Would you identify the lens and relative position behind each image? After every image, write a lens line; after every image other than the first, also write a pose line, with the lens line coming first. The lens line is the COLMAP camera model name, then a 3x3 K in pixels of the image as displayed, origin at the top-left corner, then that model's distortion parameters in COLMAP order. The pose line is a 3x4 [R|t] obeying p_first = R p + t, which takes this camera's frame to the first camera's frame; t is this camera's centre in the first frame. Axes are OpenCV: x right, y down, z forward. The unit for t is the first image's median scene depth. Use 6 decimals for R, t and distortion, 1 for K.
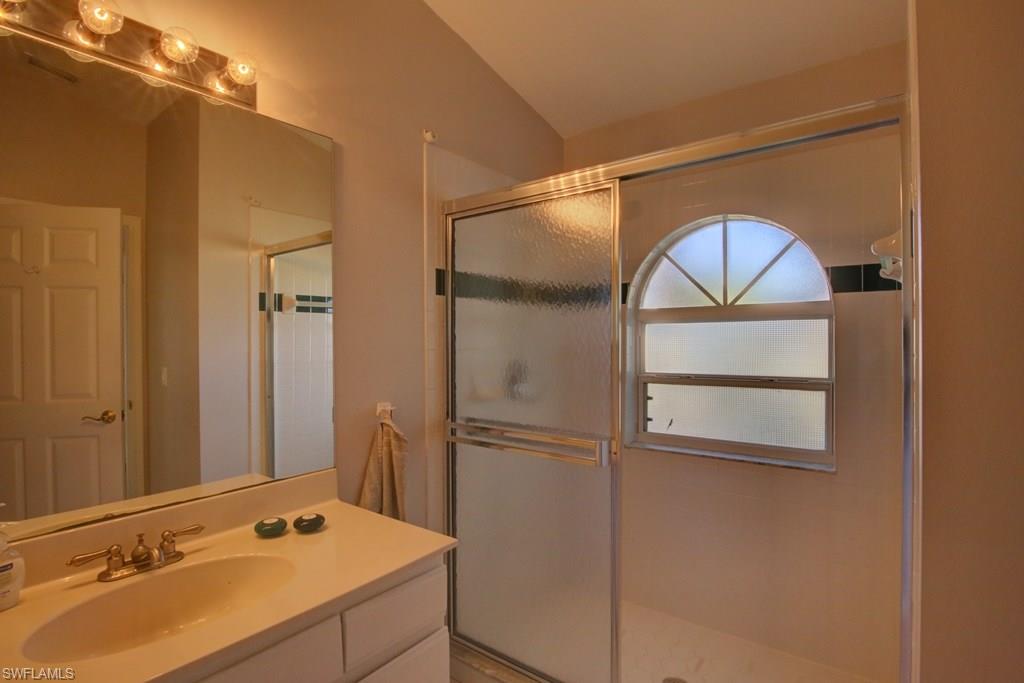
lens RADIAL K [[502.7, 0, 507.9], [0, 502.7, 341.4], [0, 0, 1]] dist [-0.016713, -0.000728]
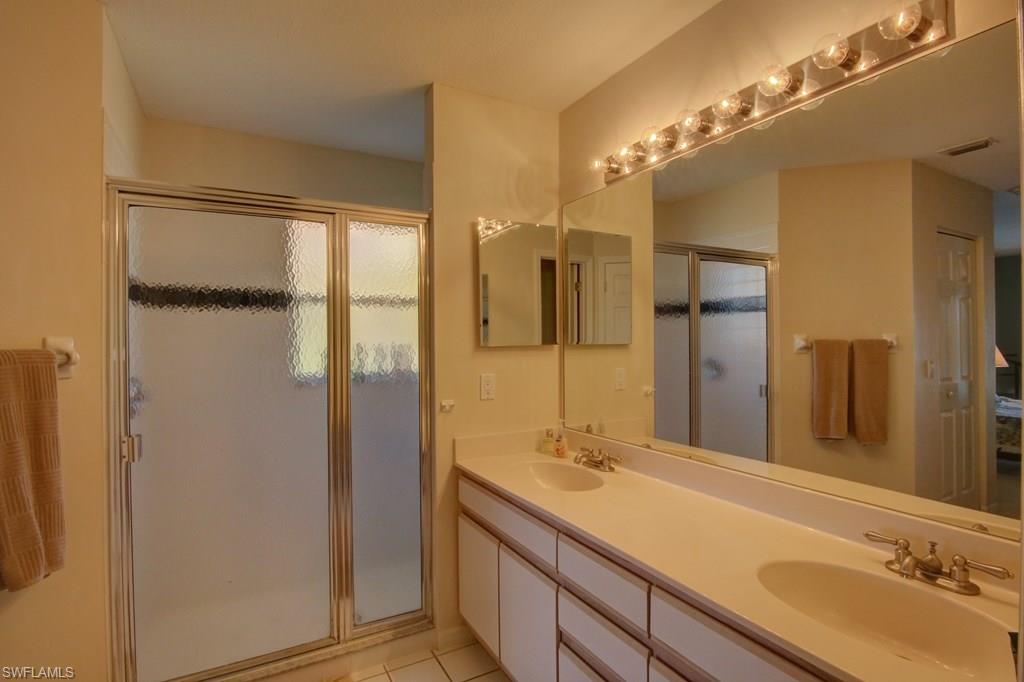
lens RADIAL K [[502.7, 0, 508.2], [0, 502.7, 337.8], [0, 0, 1]] dist [-0.016713, -0.000728]
pose [[-0.399736, 0.004116, -0.916621, 0.489691], [-0.001549, 0.999985, 0.005166, -0.008550], [0.916629, 0.003485, -0.399724, 0.688556]]
